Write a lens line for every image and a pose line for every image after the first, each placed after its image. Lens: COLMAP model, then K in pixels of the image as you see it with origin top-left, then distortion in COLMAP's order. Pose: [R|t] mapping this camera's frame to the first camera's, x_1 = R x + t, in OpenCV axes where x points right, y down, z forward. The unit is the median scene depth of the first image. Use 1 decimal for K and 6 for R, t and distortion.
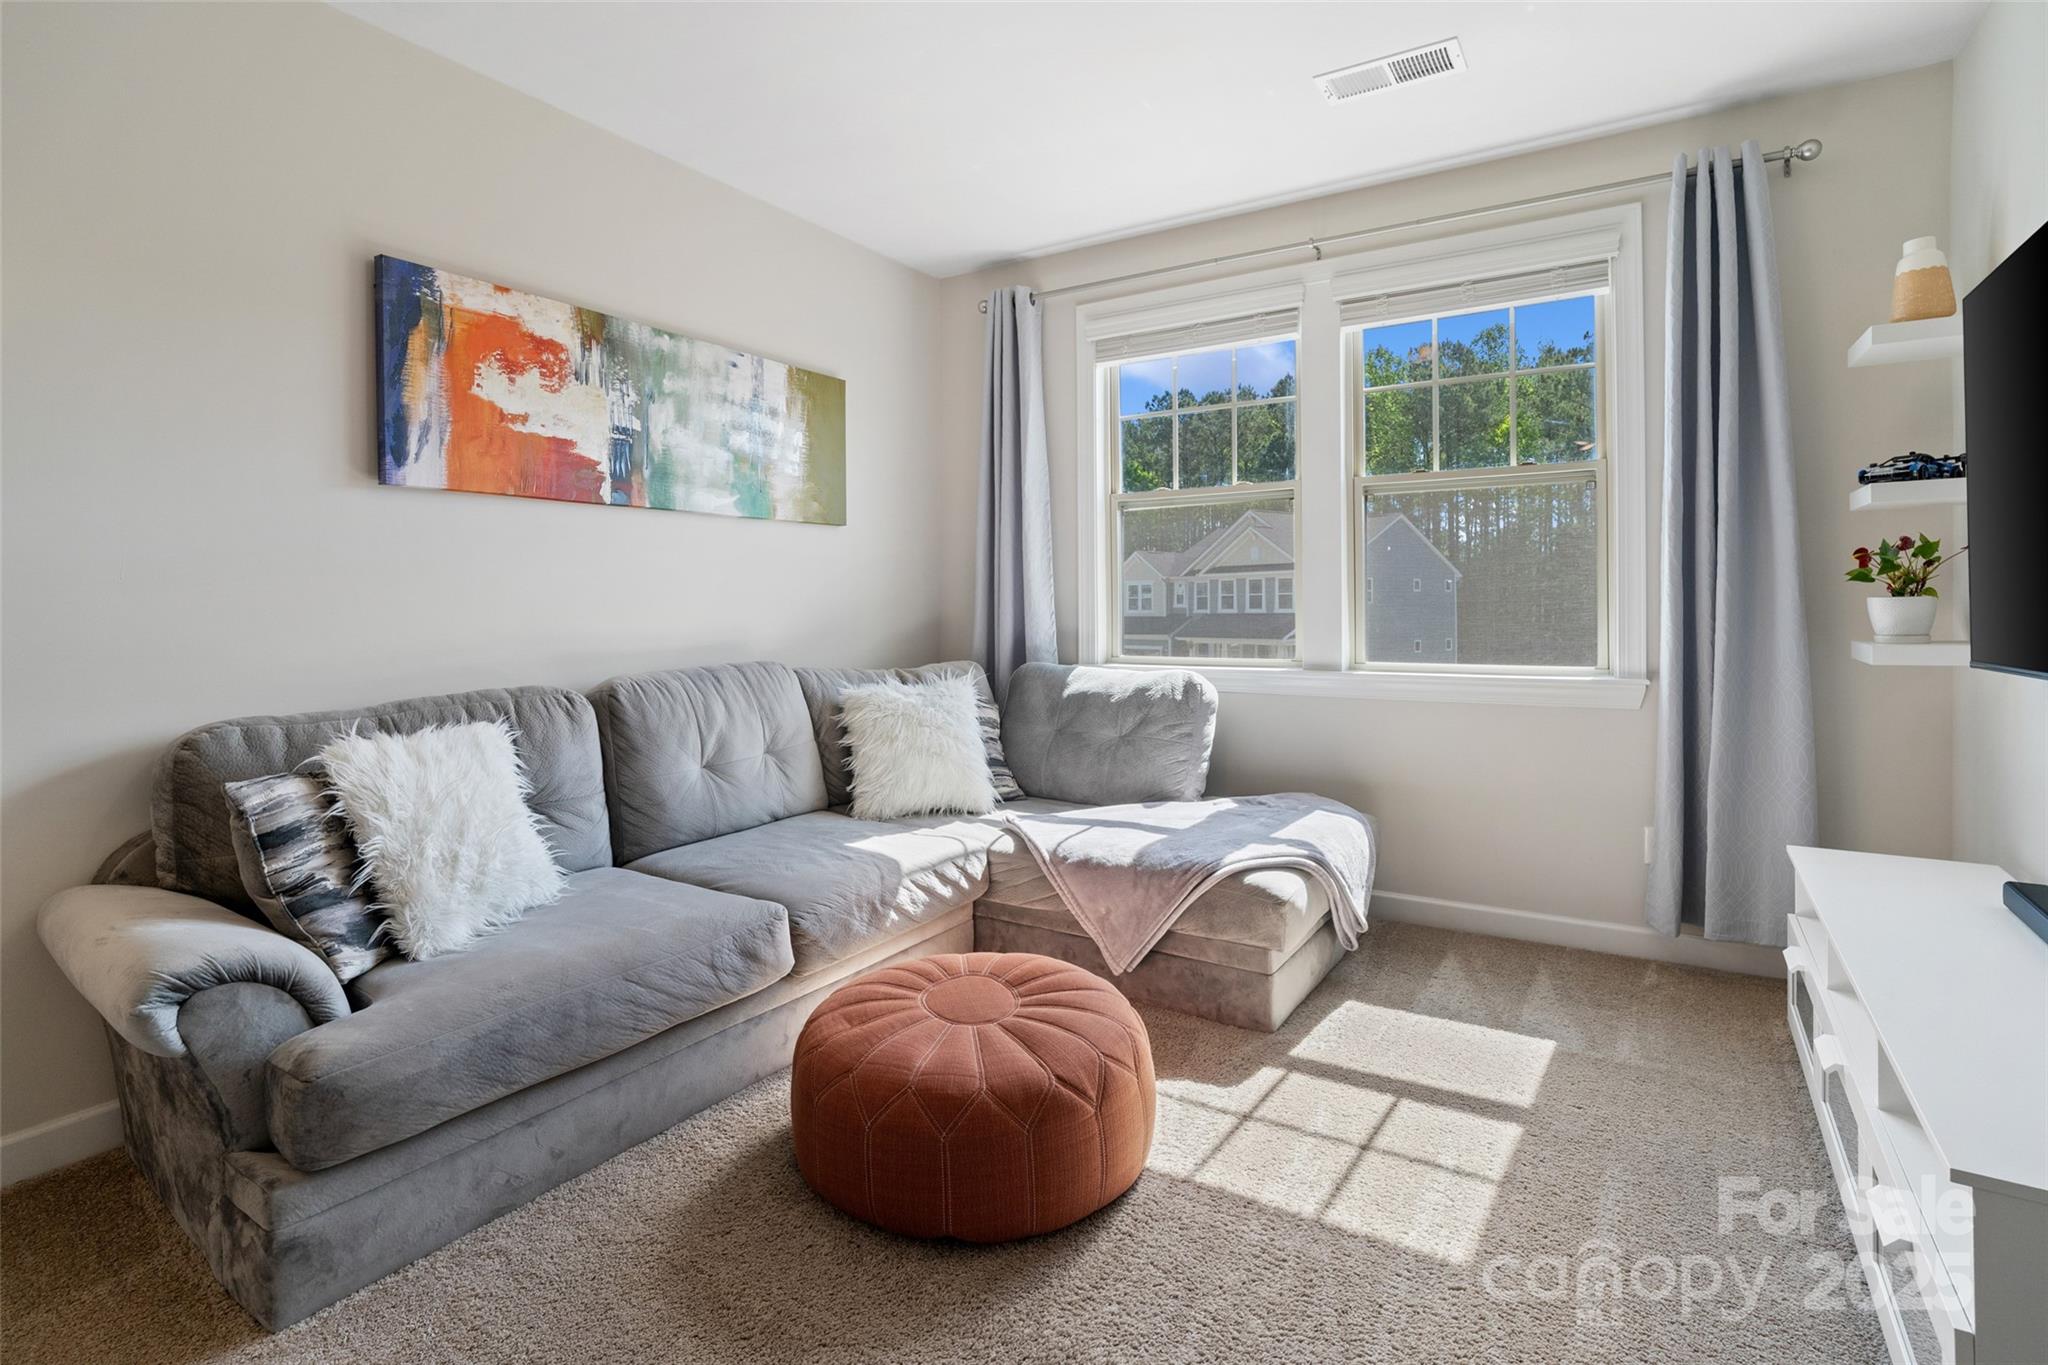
lens RADIAL K [[1015.7, 0, 1019.0], [0, 1015.7, 603.8], [0, 0, 1]] dist [-0.001973, -0.000012]
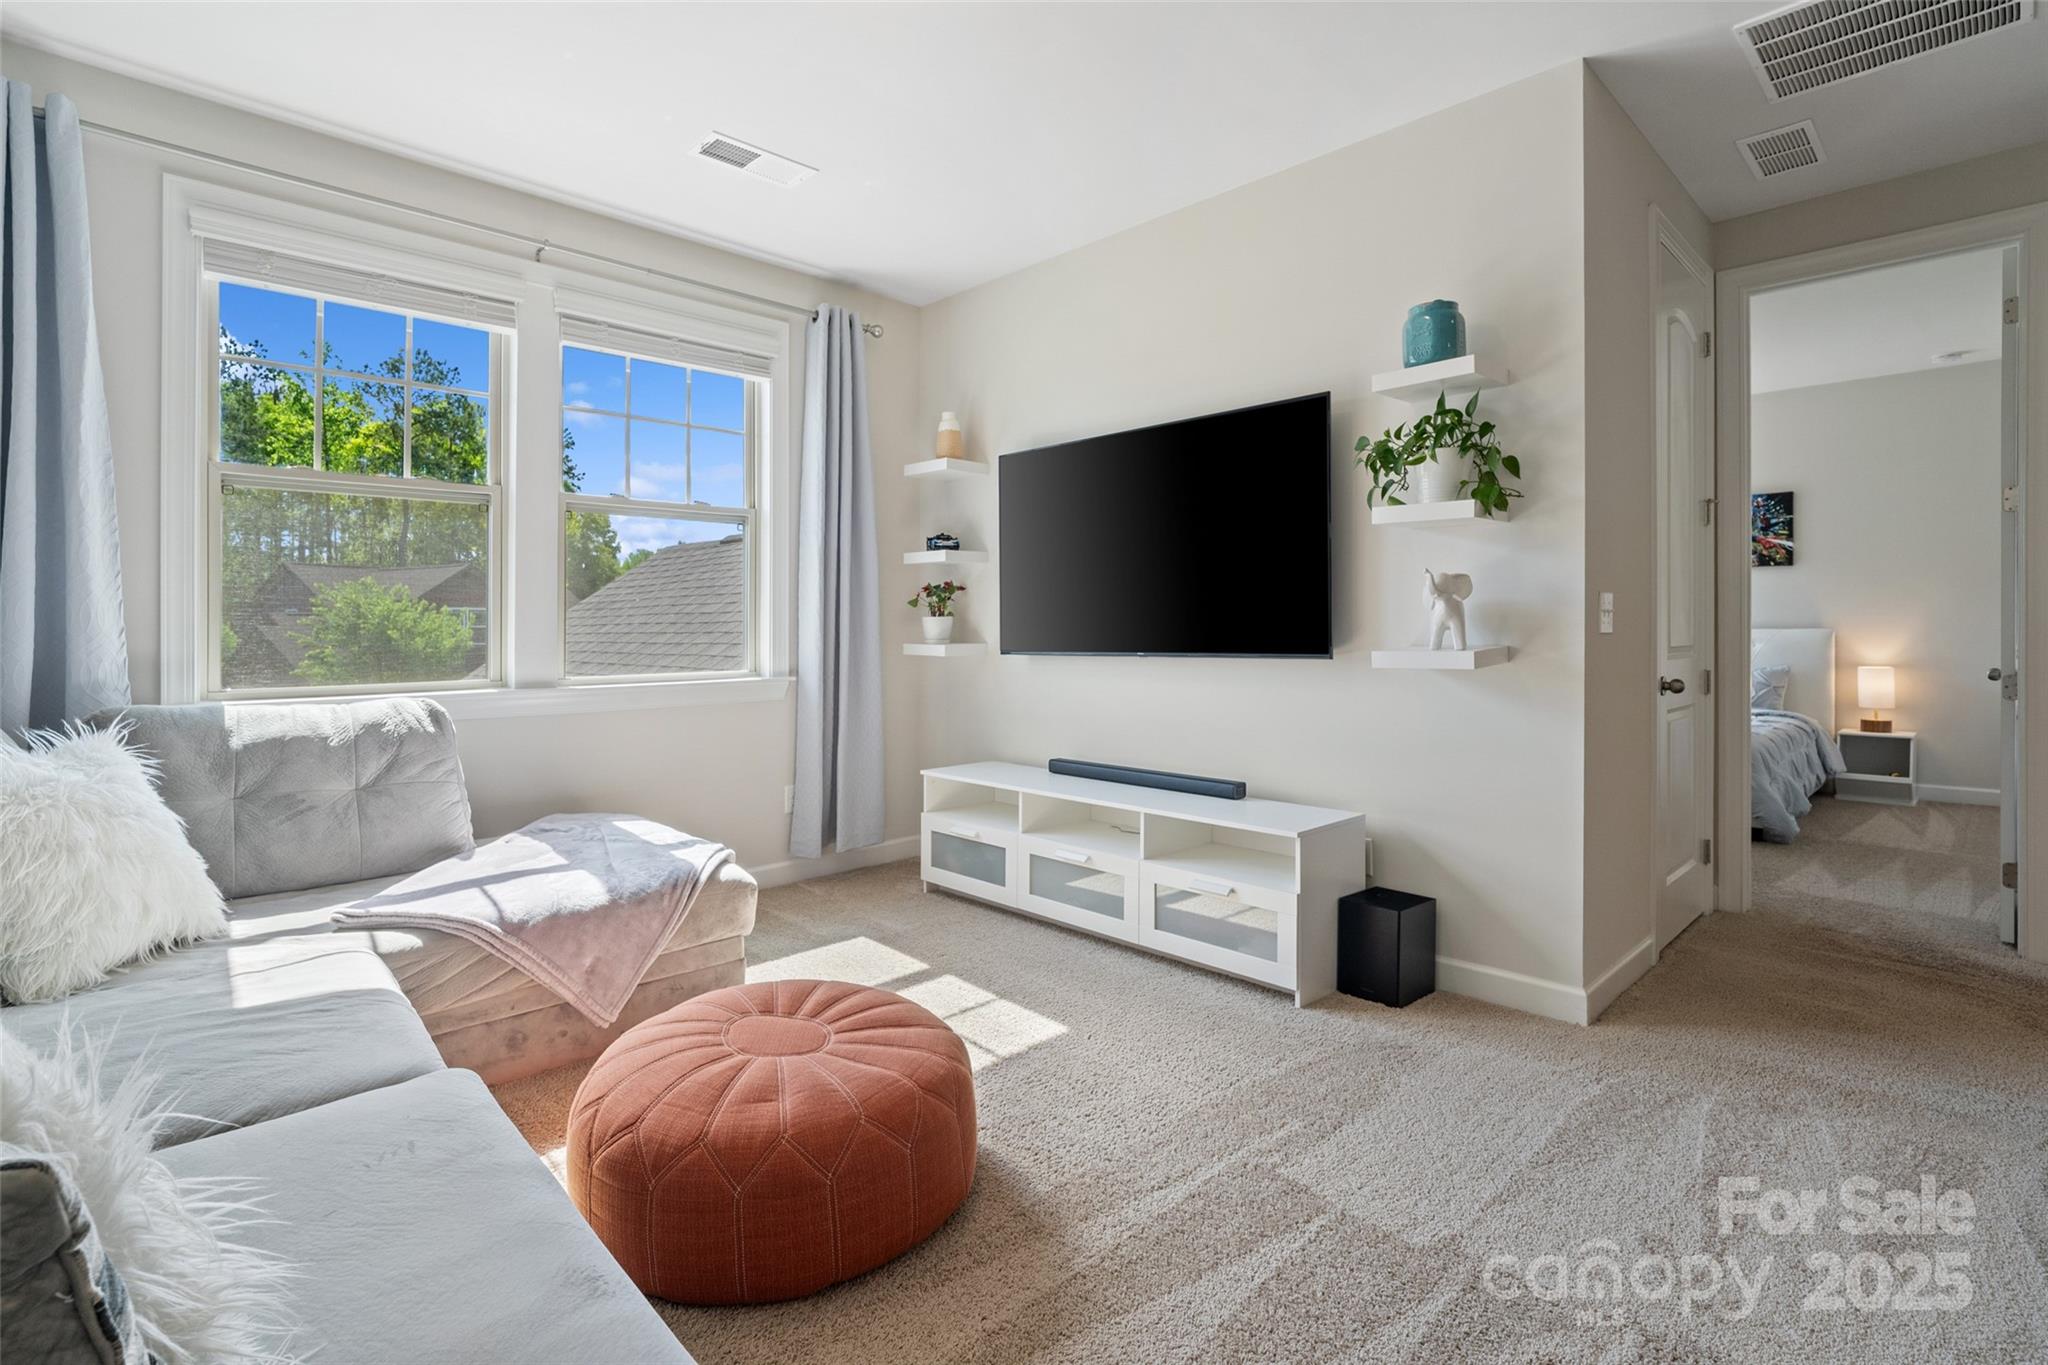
lens RADIAL K [[1005.7, 0, 1032.9], [0, 1005.7, 617.7], [0, 0, 1]] dist [0.002719, 0.000954]
pose [[0.222035, 0.008125, 0.975005, -0.552549], [-0.005038, 0.999961, -0.007186, 0.004180], [-0.975026, -0.003316, 0.222068, 0.340585]]
